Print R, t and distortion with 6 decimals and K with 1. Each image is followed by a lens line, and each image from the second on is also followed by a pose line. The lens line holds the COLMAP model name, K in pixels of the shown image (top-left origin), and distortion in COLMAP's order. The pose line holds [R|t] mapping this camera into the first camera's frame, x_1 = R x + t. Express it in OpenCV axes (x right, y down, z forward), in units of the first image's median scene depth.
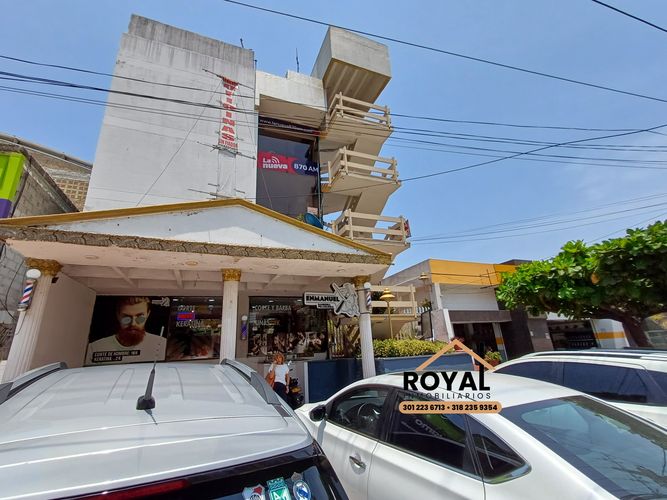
lens RADIAL K [[302.3, 0, 330.6], [0, 302.3, 248.5], [0, 0, 1]] dist [0.007455, 0.000317]
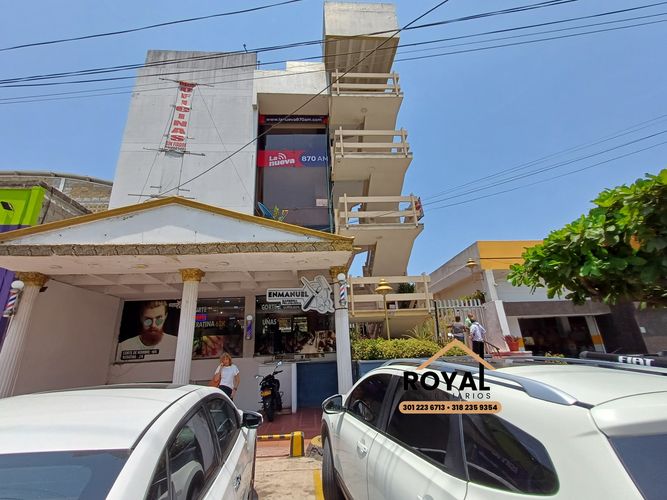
lens RADIAL K [[302.3, 0, 330.6], [0, 302.3, 248.5], [0, 0, 1]] dist [0.007455, 0.000317]
pose [[0.950171, -0.092465, -0.297699, 0.357924], [0.093690, 0.995549, -0.010183, 0.046858], [0.297316, -0.018215, 0.954605, 0.163087]]
